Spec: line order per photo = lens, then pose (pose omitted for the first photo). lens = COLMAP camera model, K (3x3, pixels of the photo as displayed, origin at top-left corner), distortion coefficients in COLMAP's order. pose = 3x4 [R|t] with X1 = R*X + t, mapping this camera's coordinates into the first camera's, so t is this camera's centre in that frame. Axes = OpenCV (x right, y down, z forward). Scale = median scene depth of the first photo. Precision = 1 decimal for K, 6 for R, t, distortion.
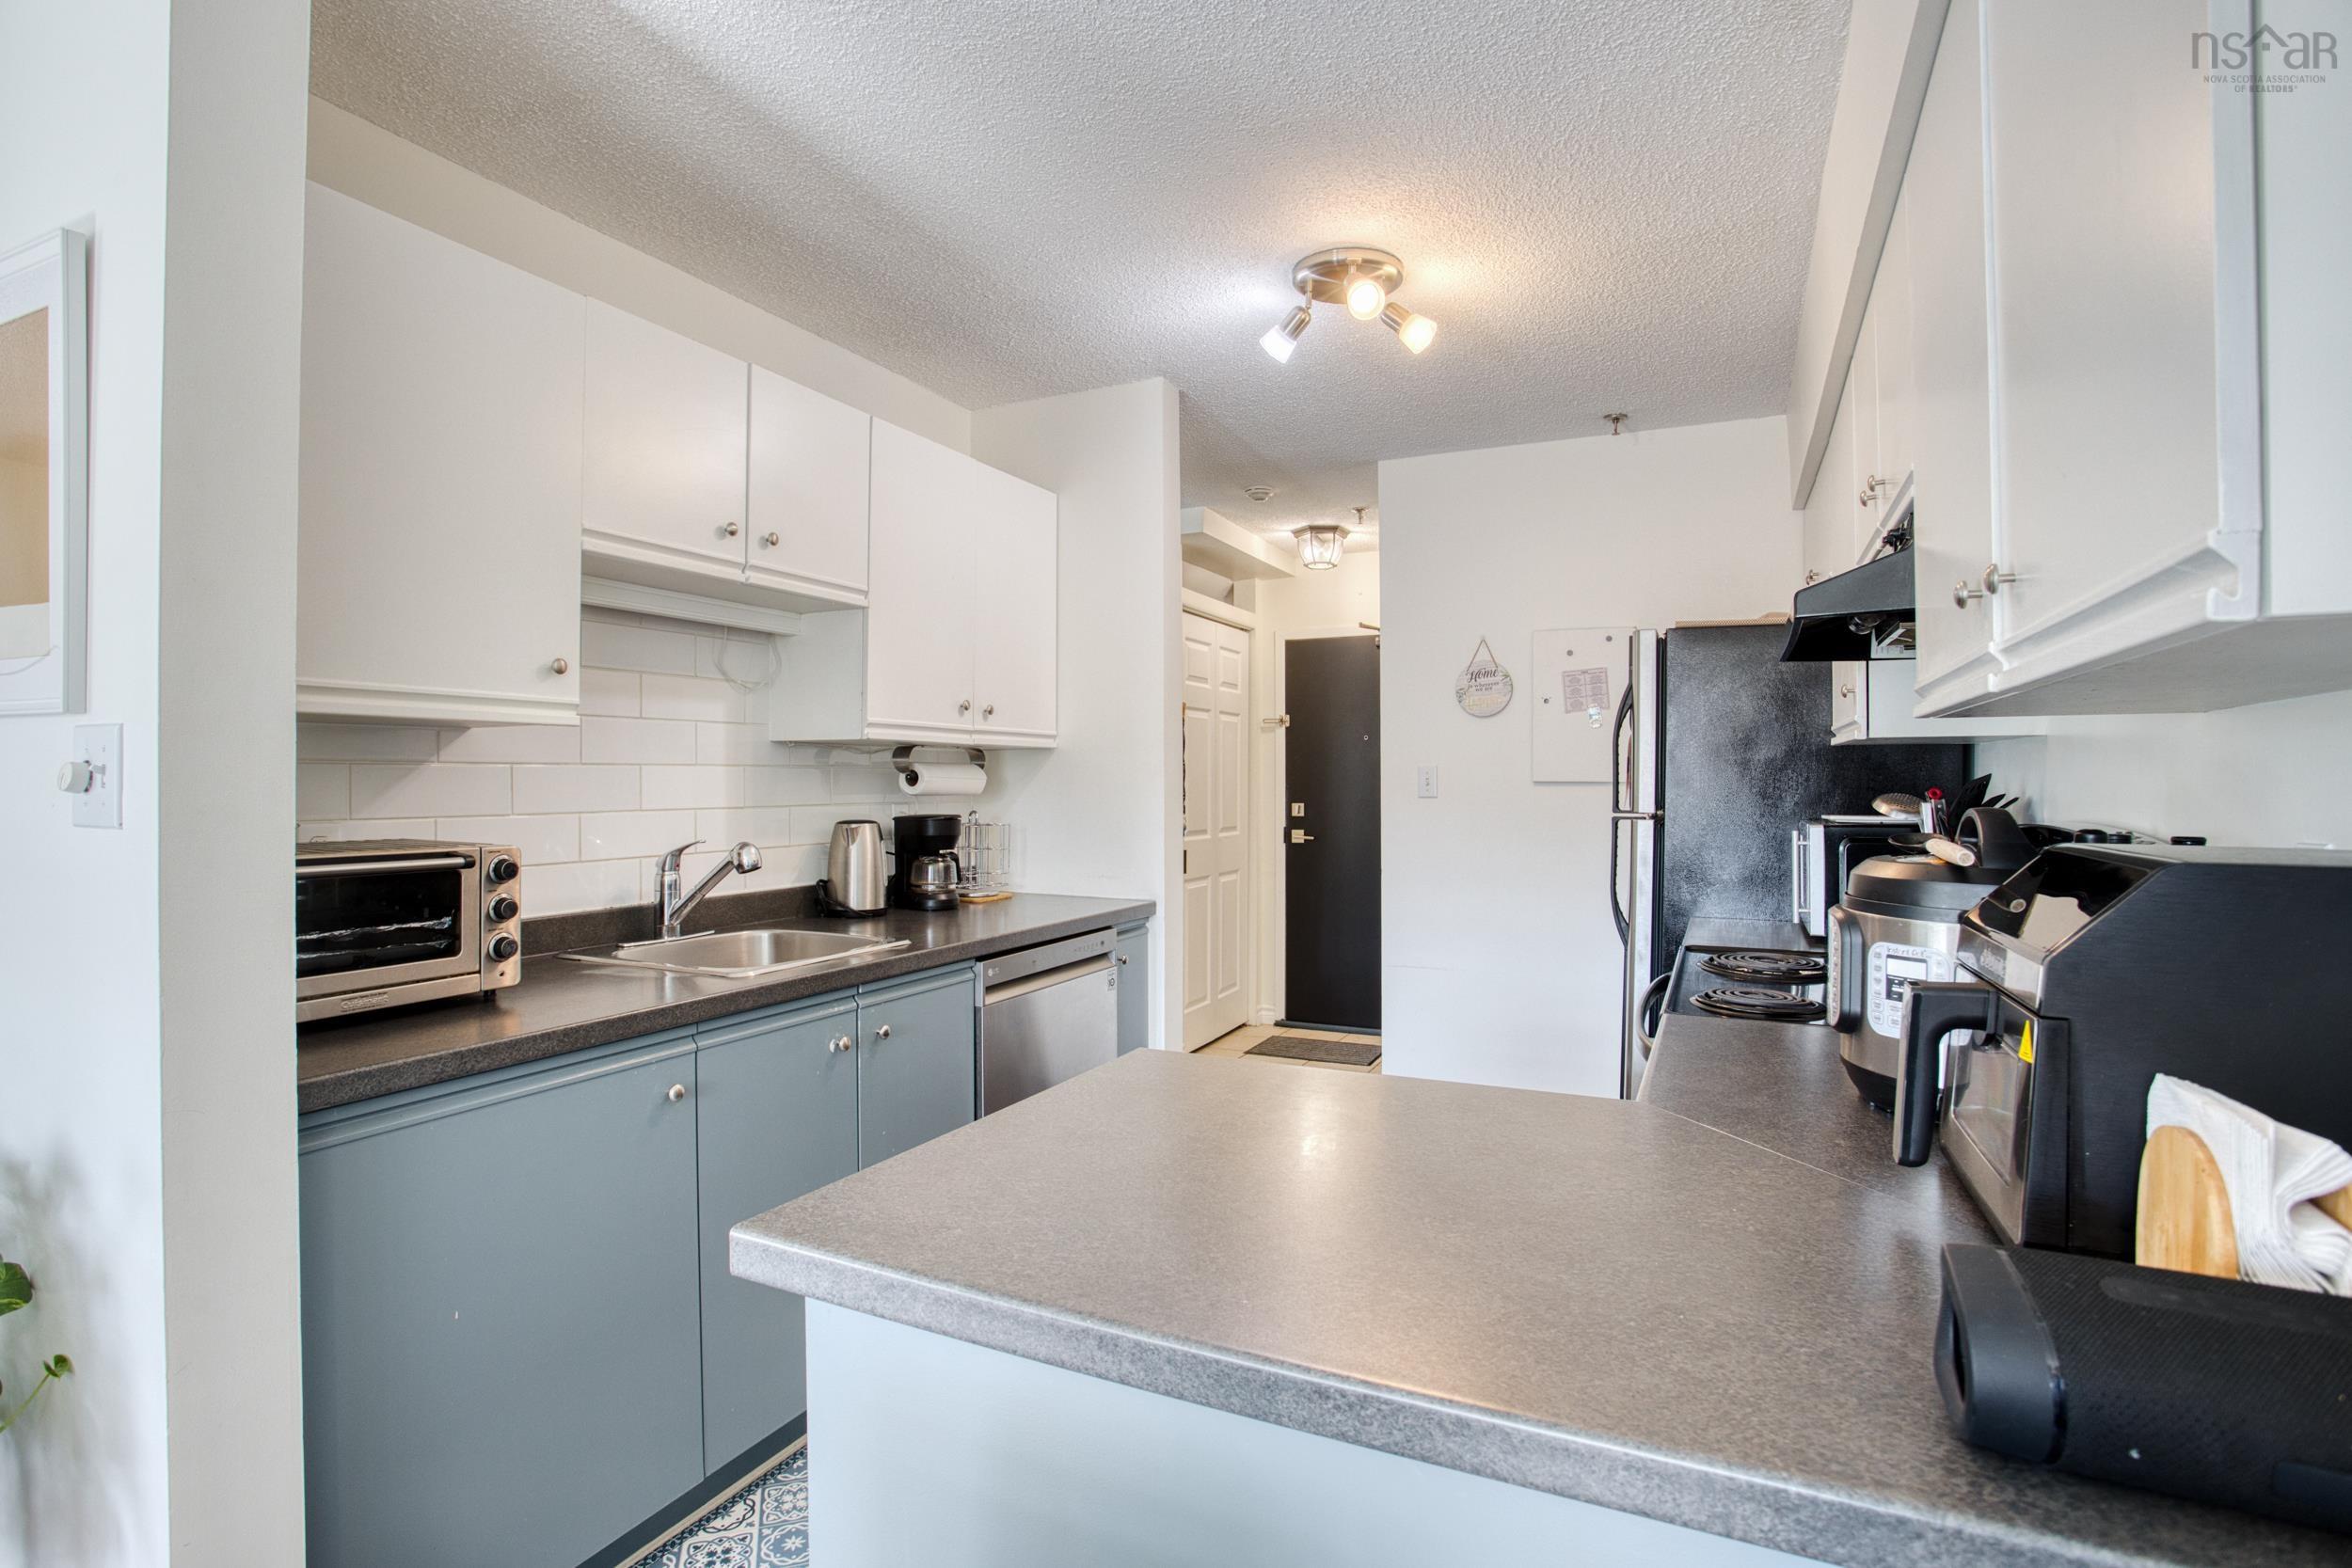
lens RADIAL K [[1156.3, 0, 1171.2], [0, 1156.3, 776.7], [0, 0, 1]] dist [-0.026976, 0.000134]
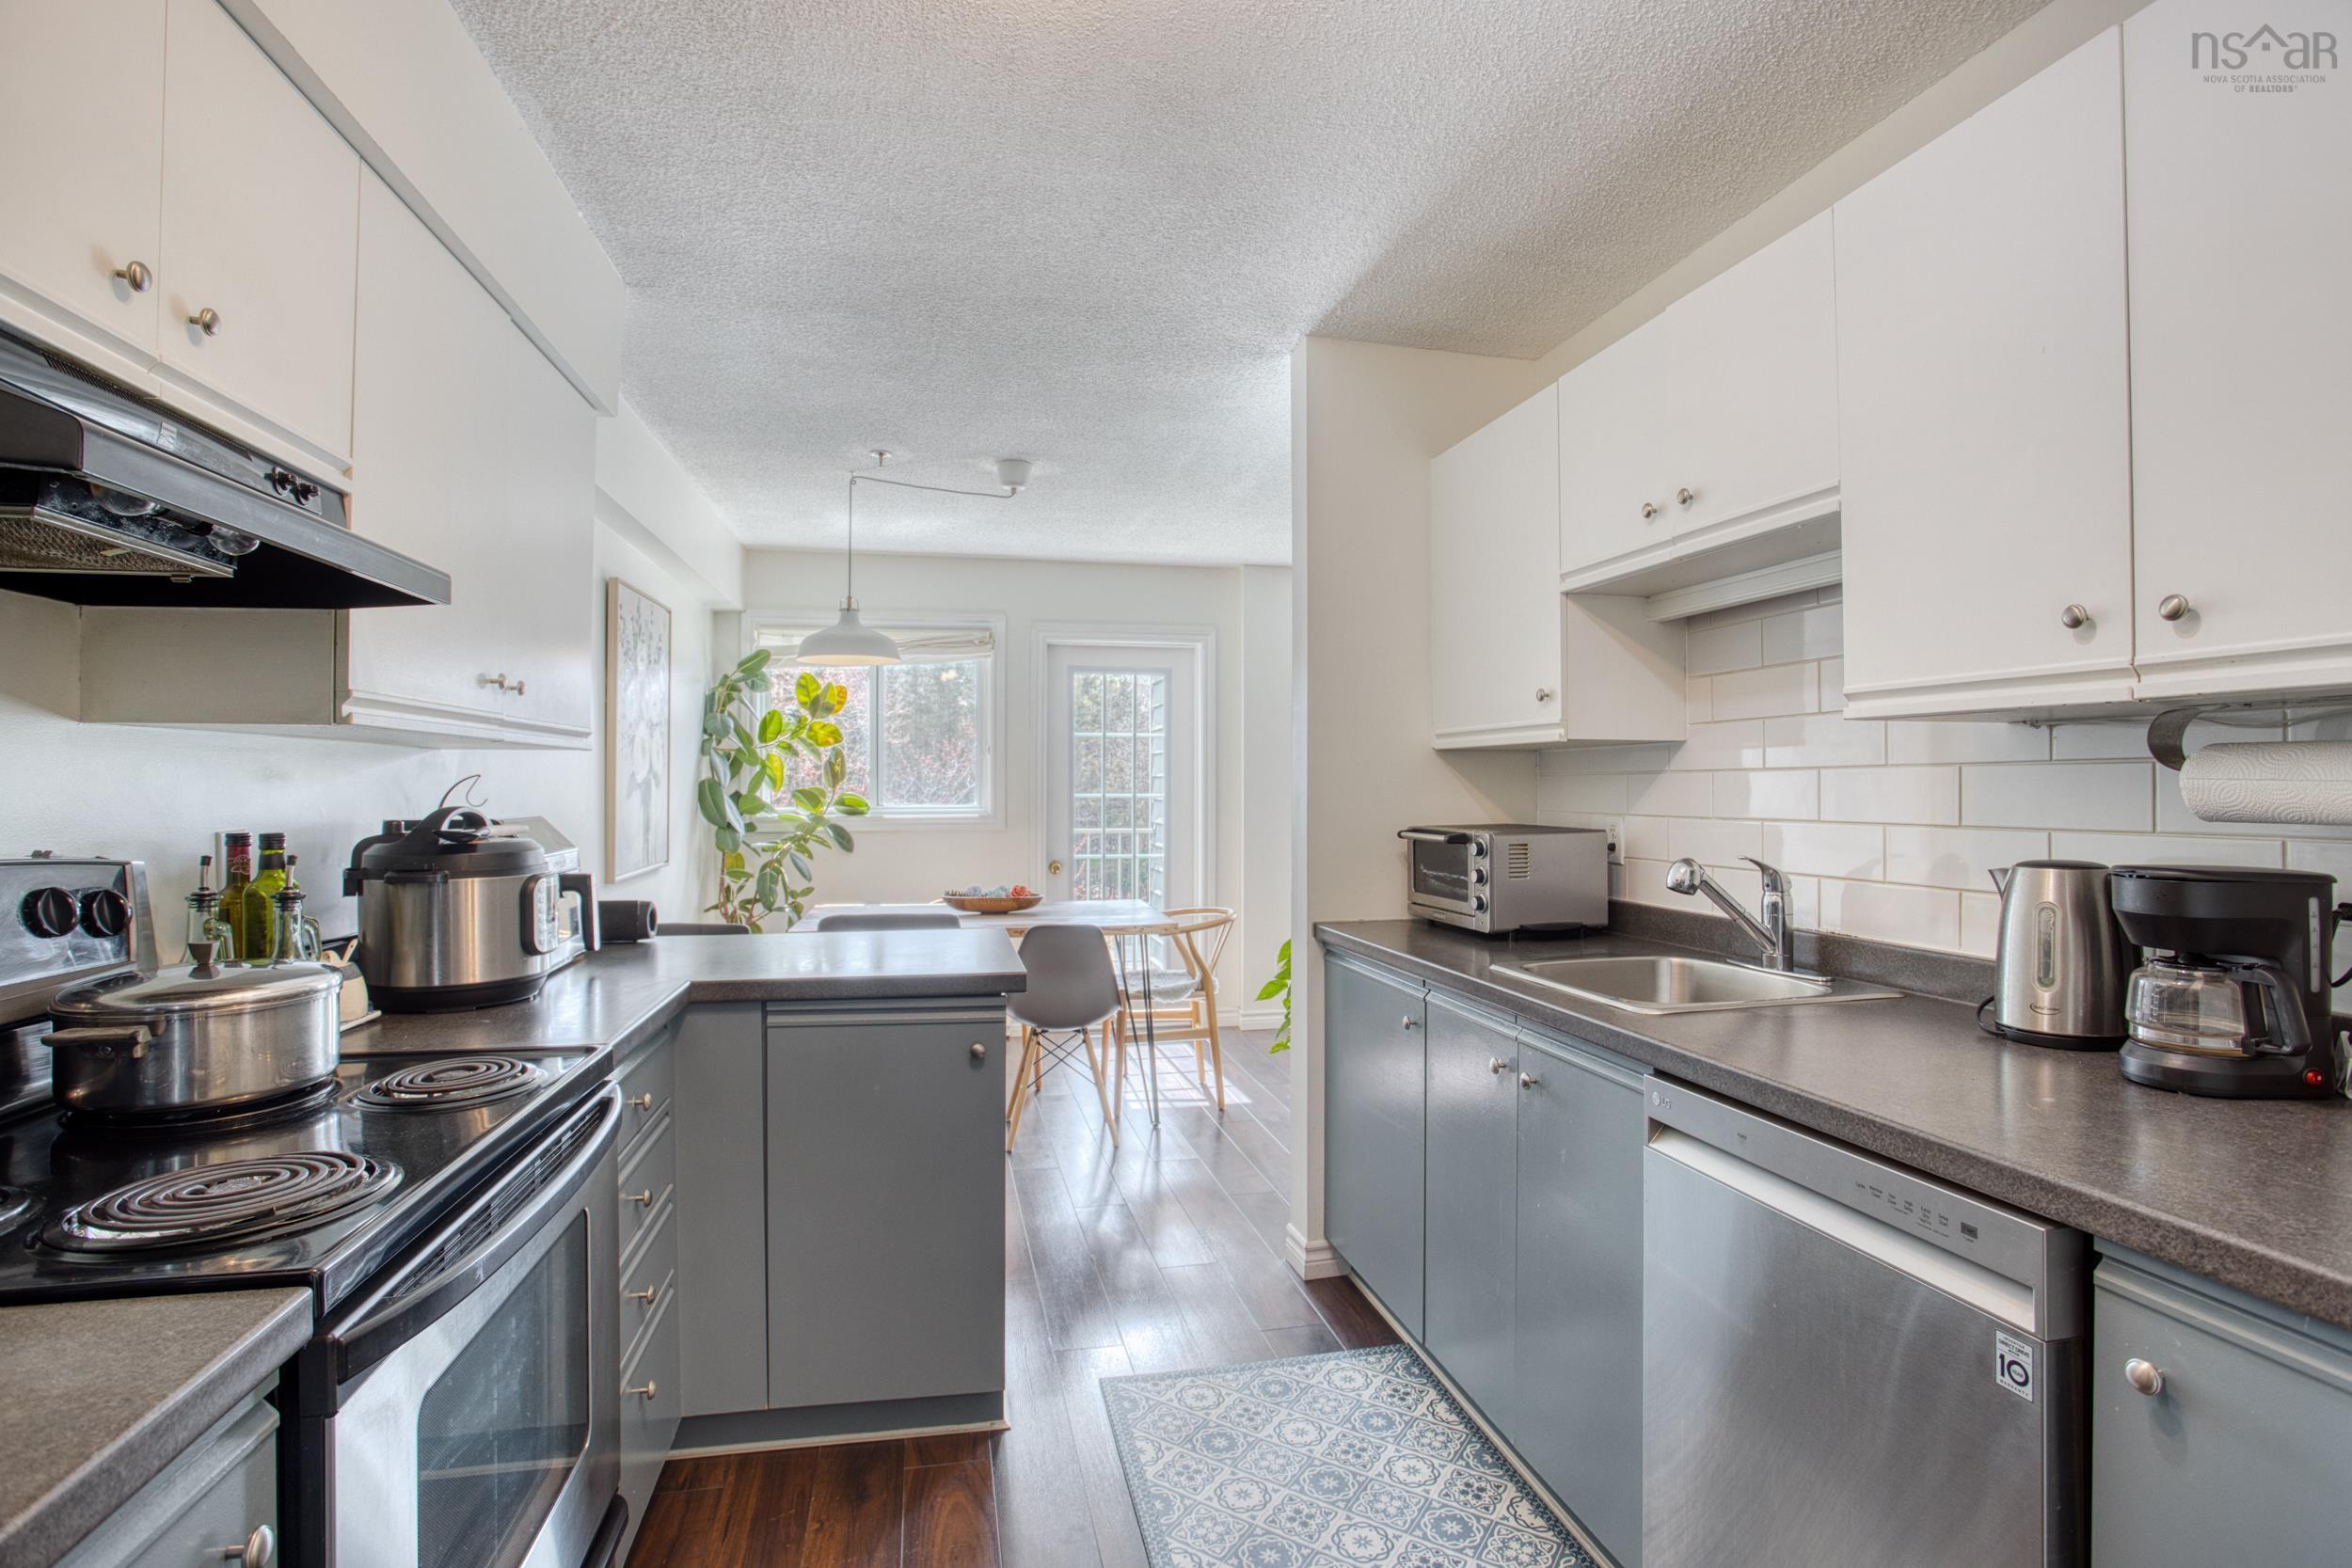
lens RADIAL K [[1156.3, 0, 1168.4], [0, 1156.3, 788.5], [0, 0, 1]] dist [-0.026976, 0.000134]
pose [[-0.797458, 0.001230, -0.603373, 0.417090], [0.001444, 0.999999, 0.000130, 0.003627], [0.603373, -0.000767, -0.797459, 1.331836]]
